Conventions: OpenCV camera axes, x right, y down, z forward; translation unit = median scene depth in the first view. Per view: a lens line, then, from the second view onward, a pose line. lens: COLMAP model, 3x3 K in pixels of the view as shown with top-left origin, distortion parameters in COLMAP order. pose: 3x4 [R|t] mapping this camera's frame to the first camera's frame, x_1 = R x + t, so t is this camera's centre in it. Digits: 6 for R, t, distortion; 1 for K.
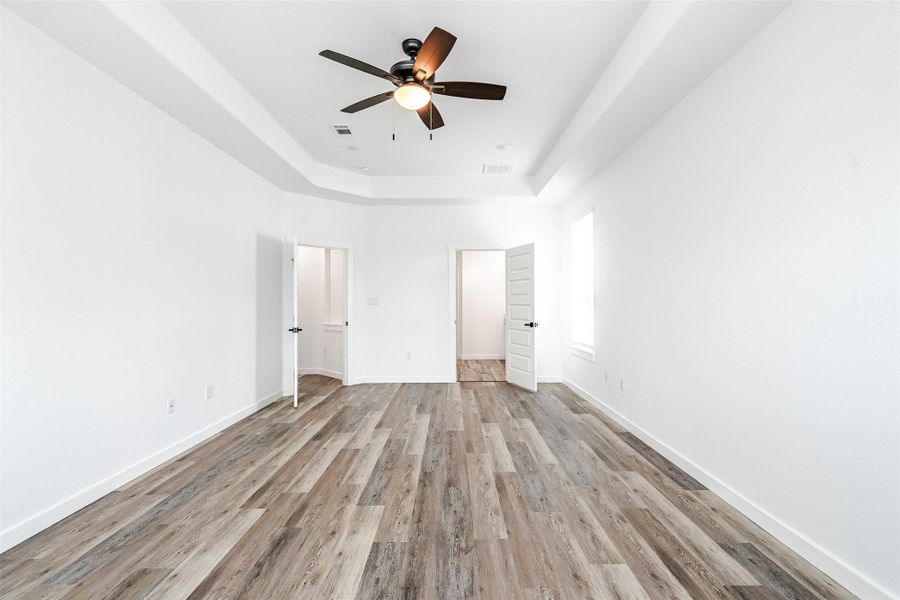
lens RADIAL K [[412.2, 0, 446.1], [0, 412.2, 295.5], [0, 0, 1]] dist [-0.001532, -0.000025]
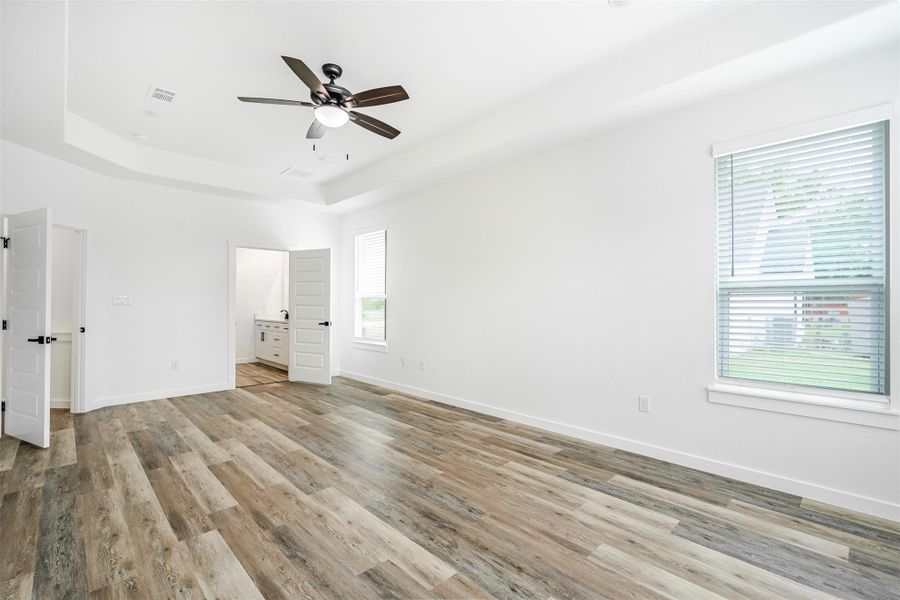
lens RADIAL K [[414.8, 0, 450.0], [0, 414.8, 300.0], [0, 0, 1]] dist [-0.000546, 0.000031]
pose [[0.712542, 0.010407, 0.701552, -0.609976], [-0.018955, 0.999811, 0.004421, -0.005998], [-0.701373, -0.016448, 0.712605, -0.013441]]
